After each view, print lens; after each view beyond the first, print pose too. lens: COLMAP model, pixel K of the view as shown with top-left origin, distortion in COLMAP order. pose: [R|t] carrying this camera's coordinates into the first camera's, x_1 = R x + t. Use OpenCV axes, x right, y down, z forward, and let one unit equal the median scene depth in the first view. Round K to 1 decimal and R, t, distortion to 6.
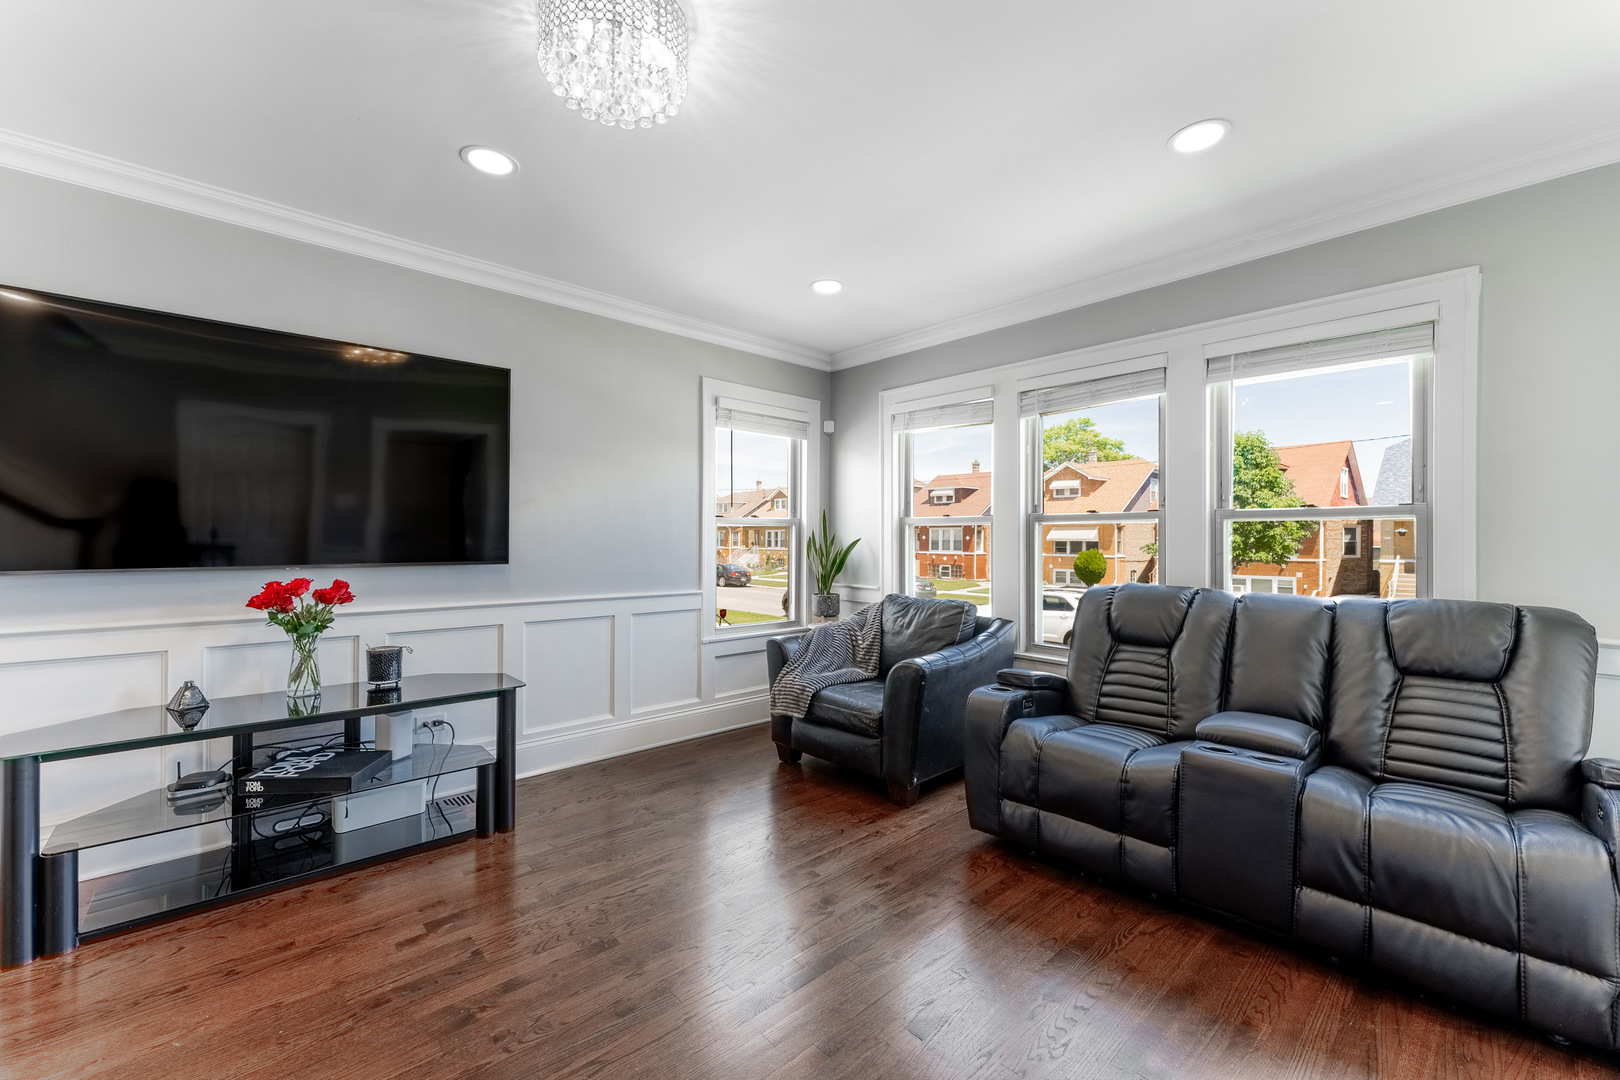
lens RADIAL K [[655.3, 0, 814.1], [0, 655.3, 538.1], [0, 0, 1]] dist [0.000698, 0.000210]
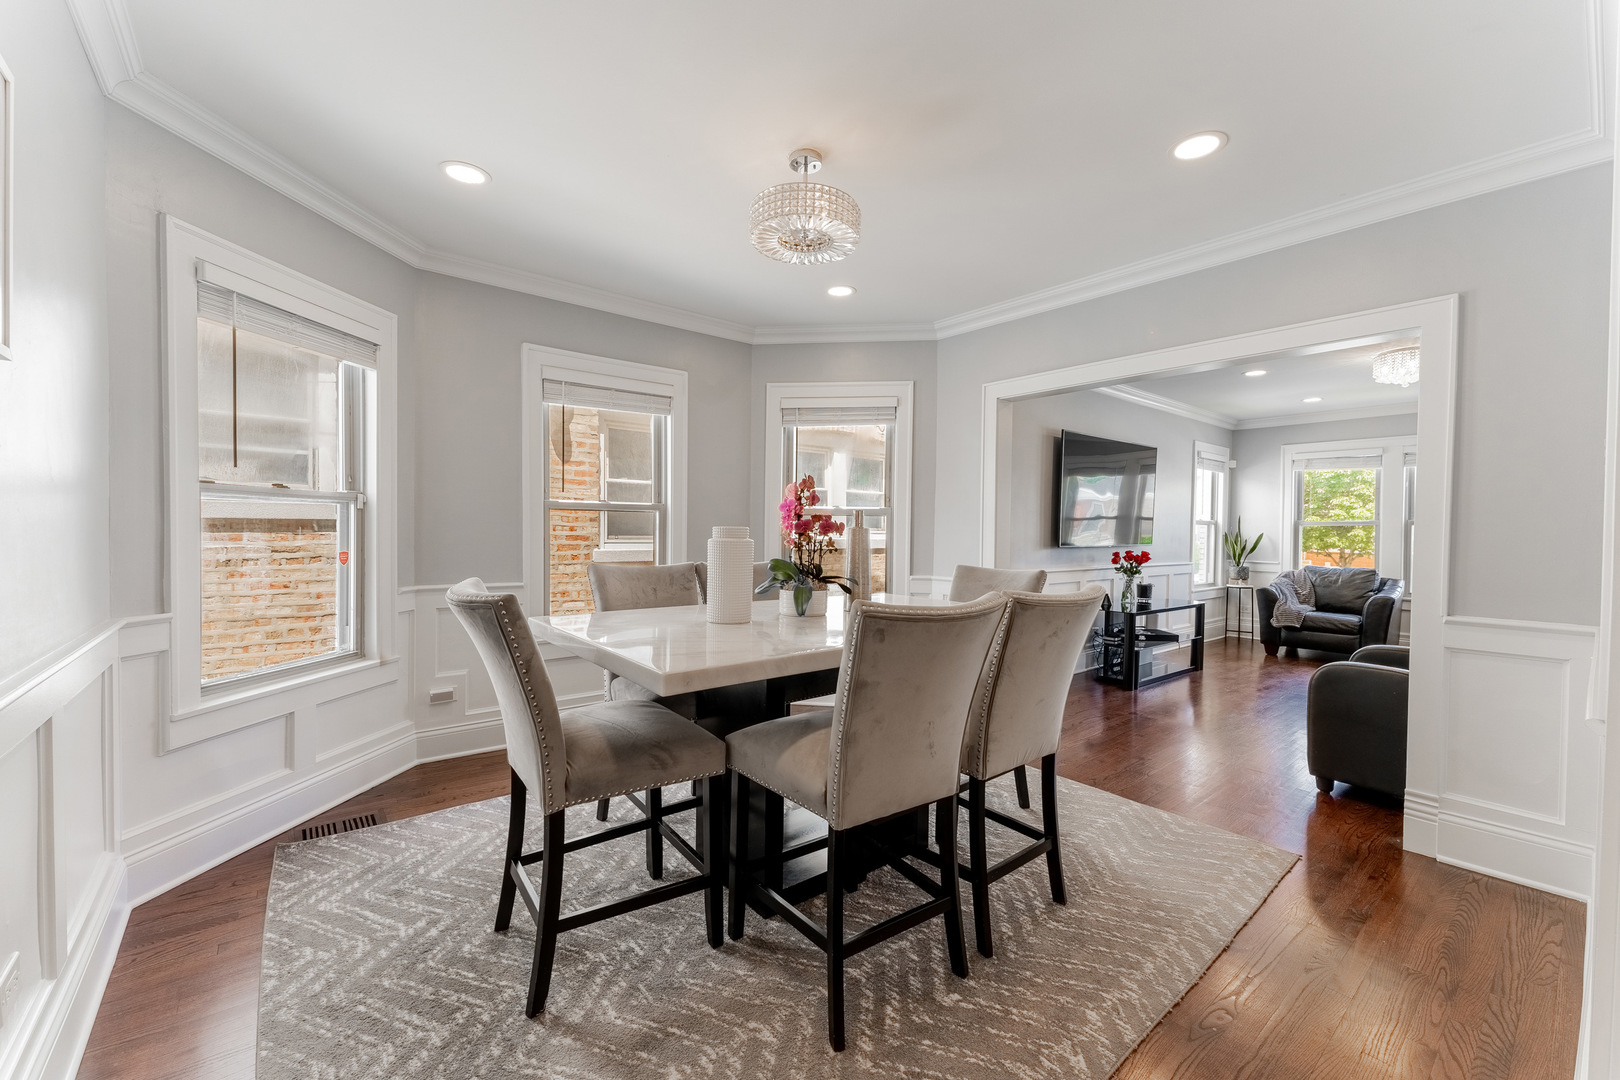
lens RADIAL K [[662.3, 0, 803.0], [0, 662.3, 542.8], [0, 0, 1]] dist [-0.000692, 0.000106]
pose [[0.998750, 0.008248, -0.049301, -1.254733], [-0.007154, 0.999725, 0.022328, -0.005097], [0.049472, -0.021947, 0.998534, -0.912531]]
